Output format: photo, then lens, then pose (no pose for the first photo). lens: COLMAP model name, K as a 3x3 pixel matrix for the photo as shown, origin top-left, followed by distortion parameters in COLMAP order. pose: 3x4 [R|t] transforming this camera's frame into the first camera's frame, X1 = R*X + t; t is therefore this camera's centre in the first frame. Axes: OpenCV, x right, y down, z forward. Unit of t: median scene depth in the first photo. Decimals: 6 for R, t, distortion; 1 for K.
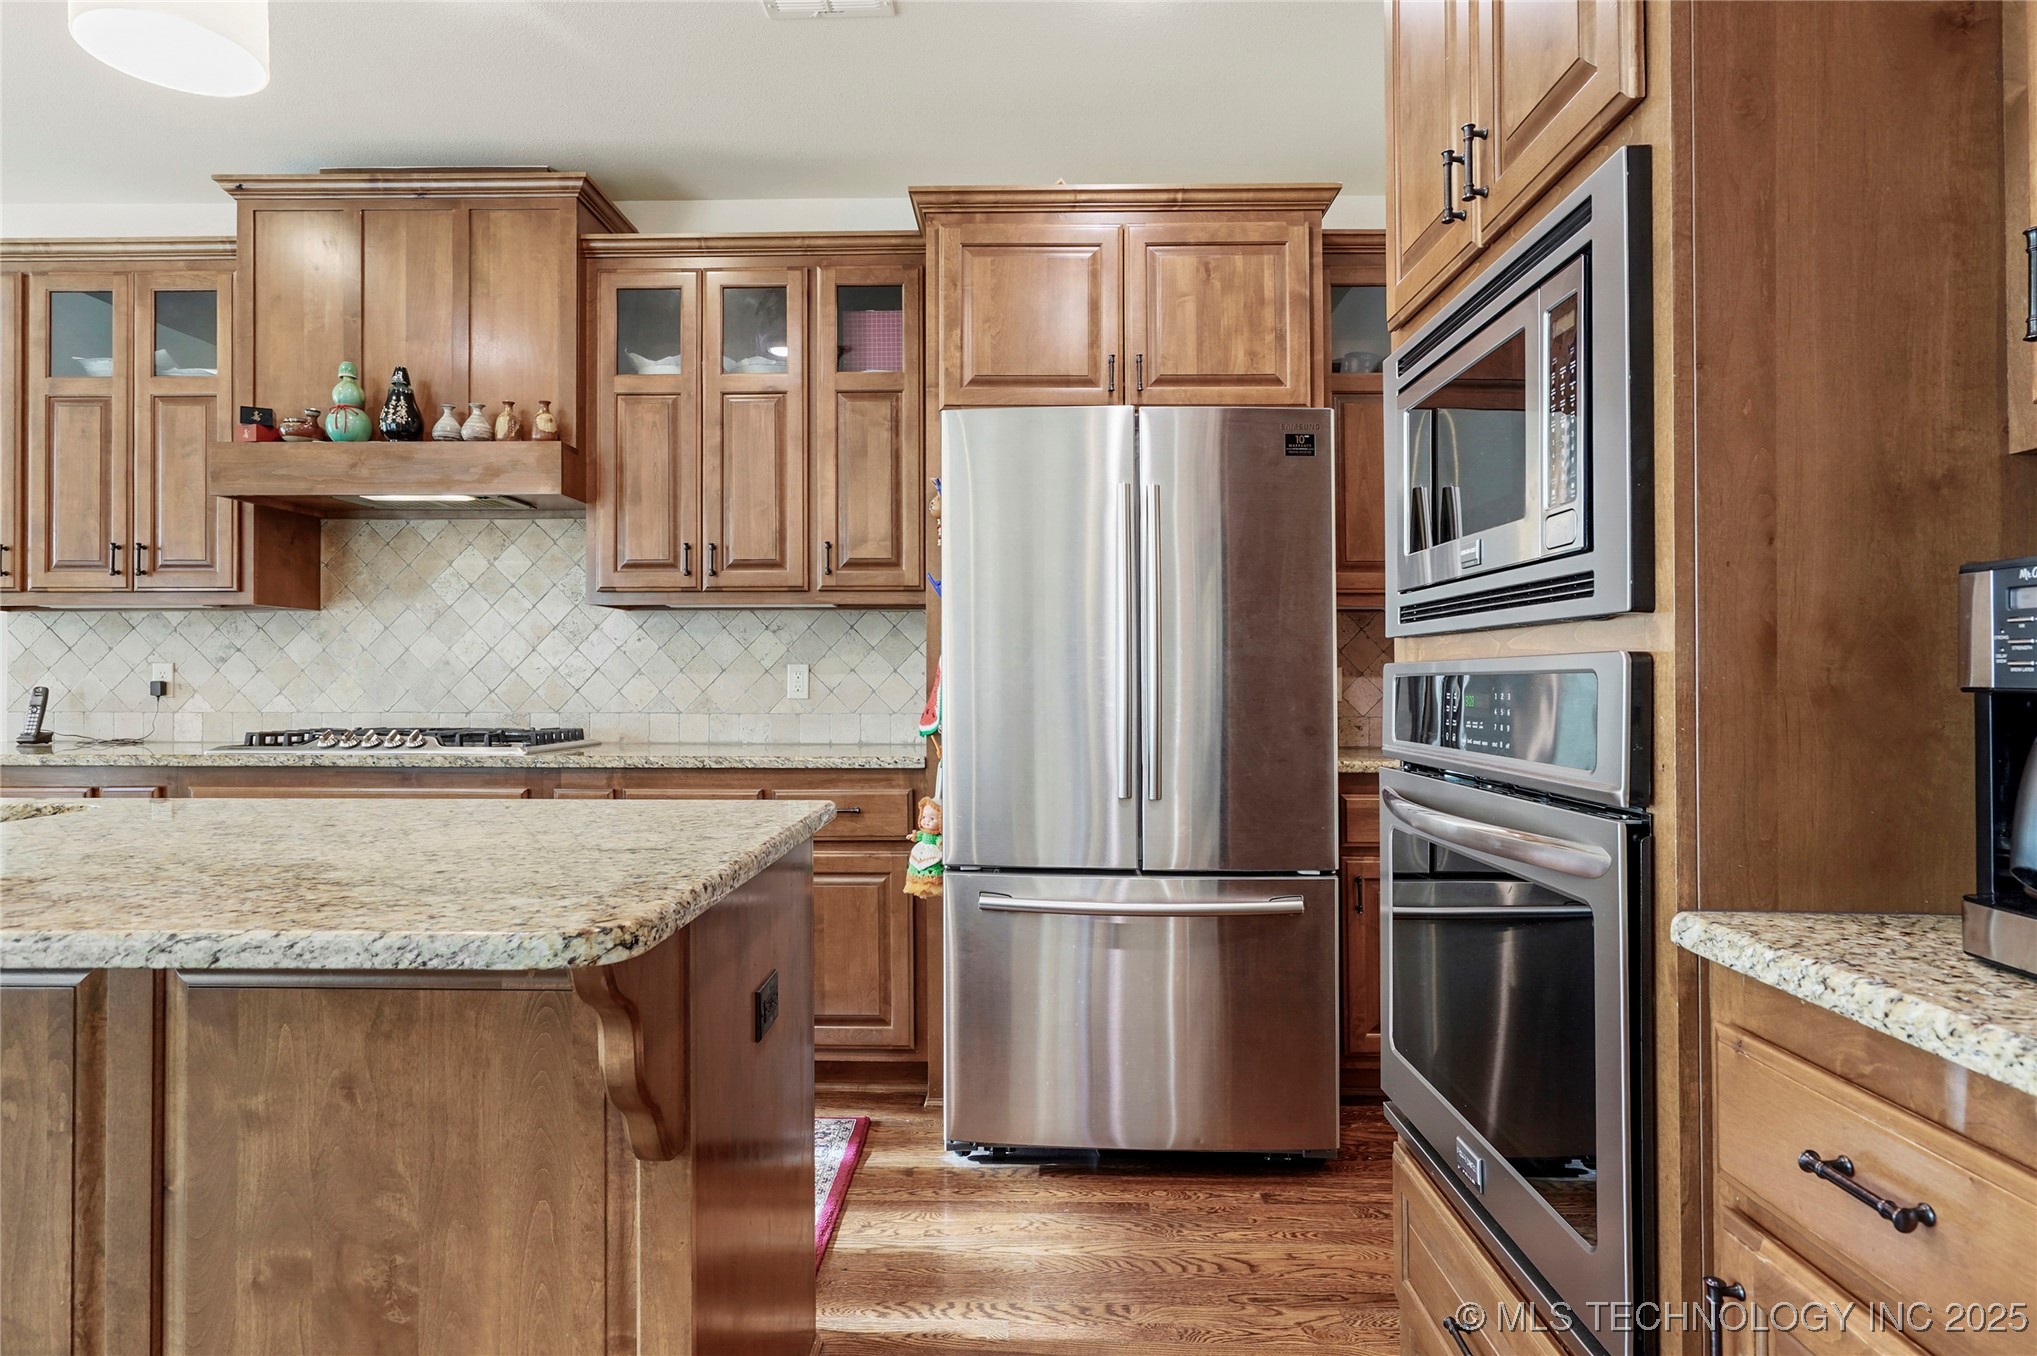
lens RADIAL K [[1125.8, 0, 1013.4], [0, 1125.8, 669.1], [0, 0, 1]] dist [-0.020406, 0.021976]
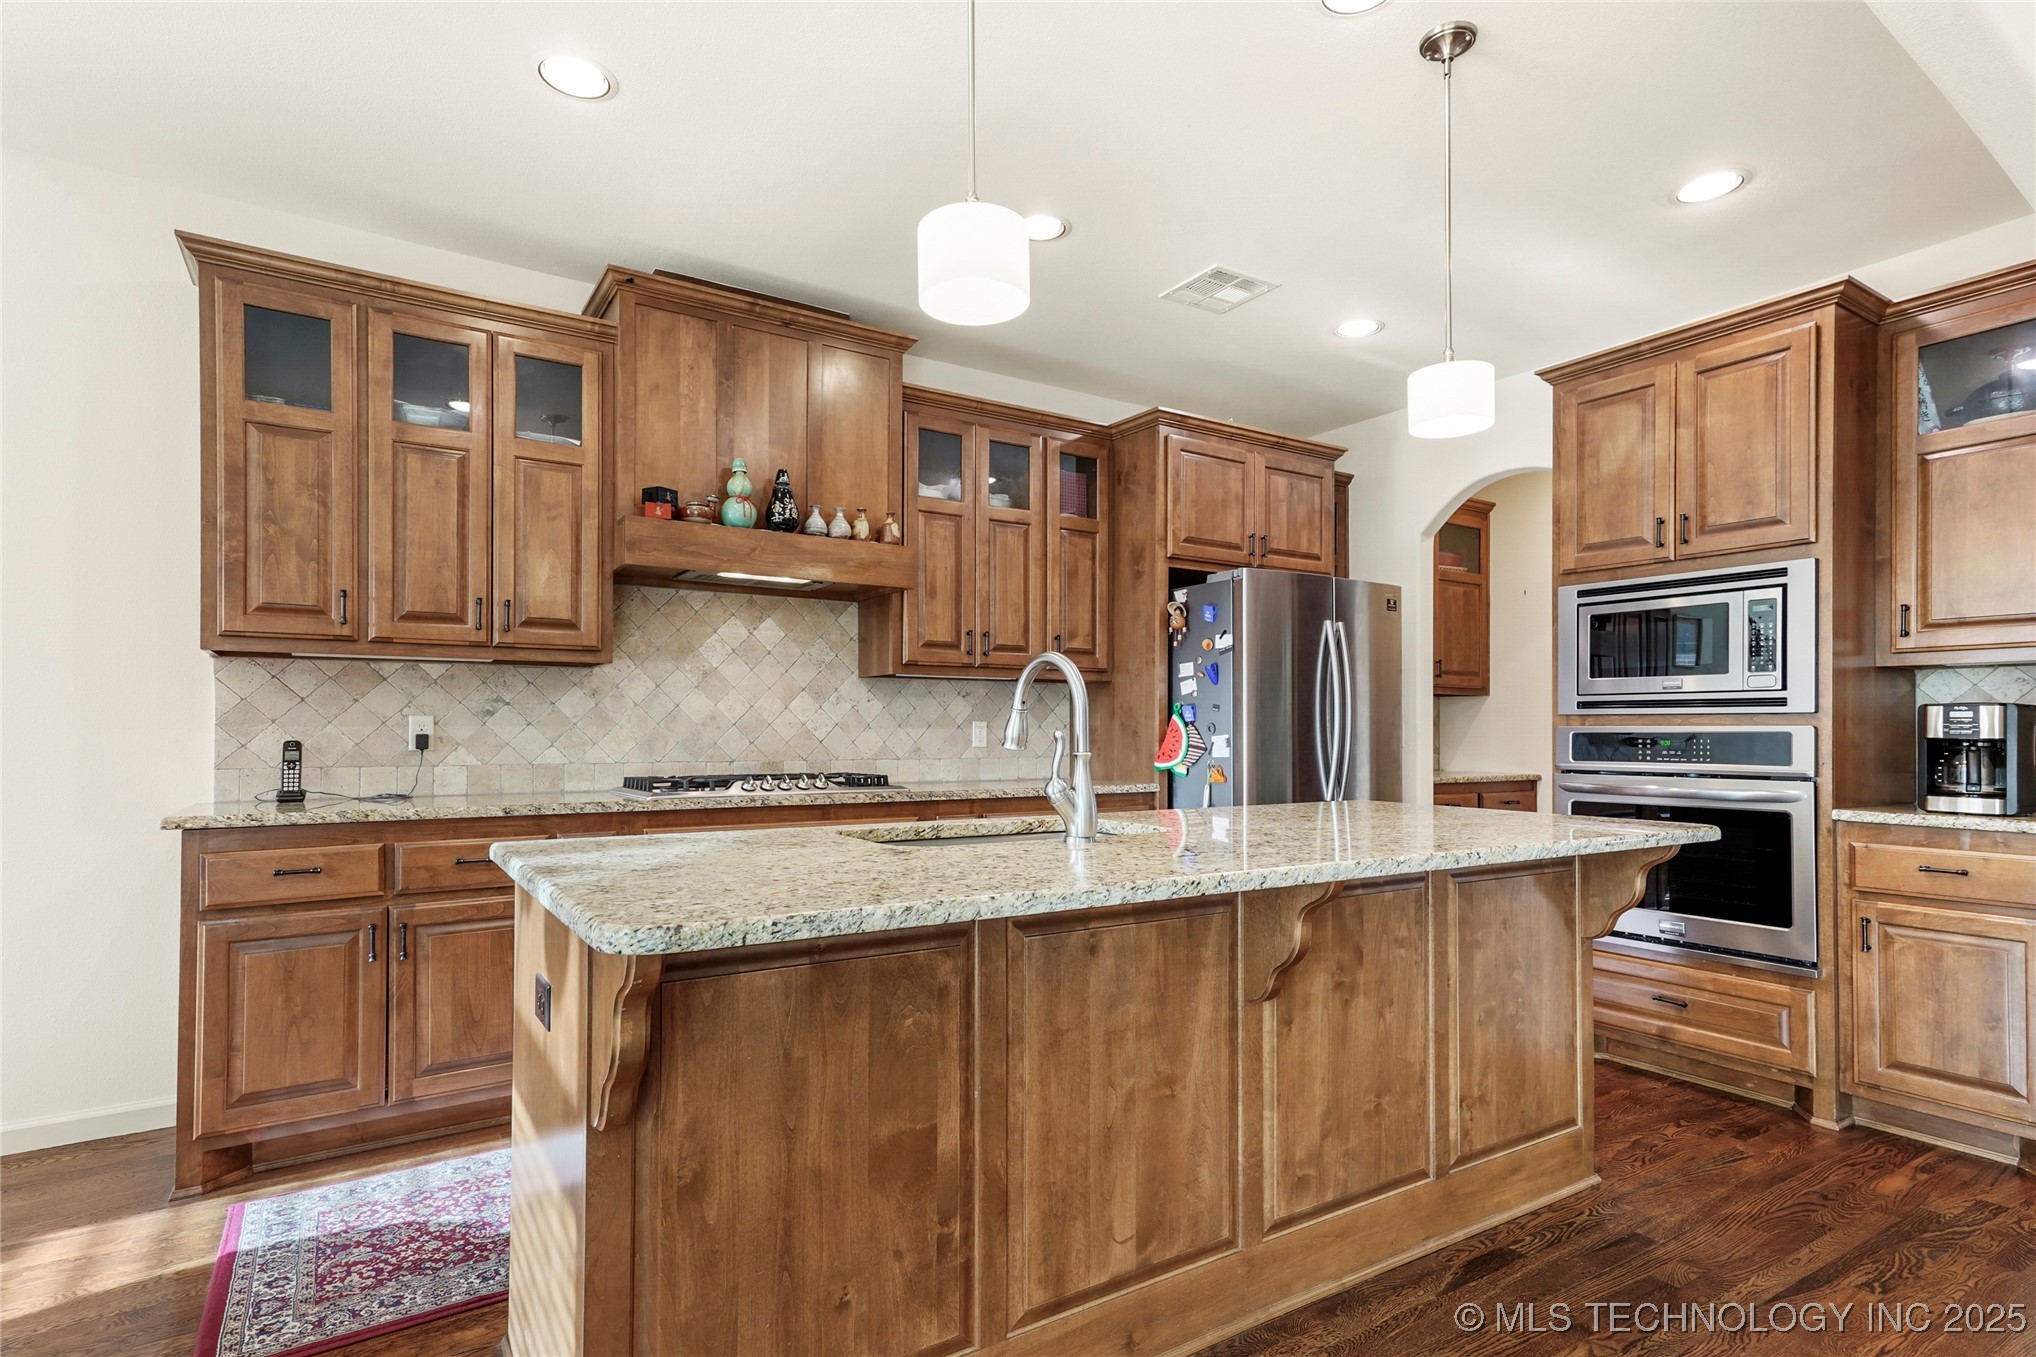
lens RADIAL K [[1034.7, 0, 1013.8], [0, 1034.7, 725.6], [0, 0, 1]] dist [0.001405, 0.031661]
pose [[0.831541, 0.004871, 0.555443, -0.930424], [-0.006506, 0.999978, 0.000970, -0.001132], [-0.555426, -0.004420, 0.831554, -0.046688]]
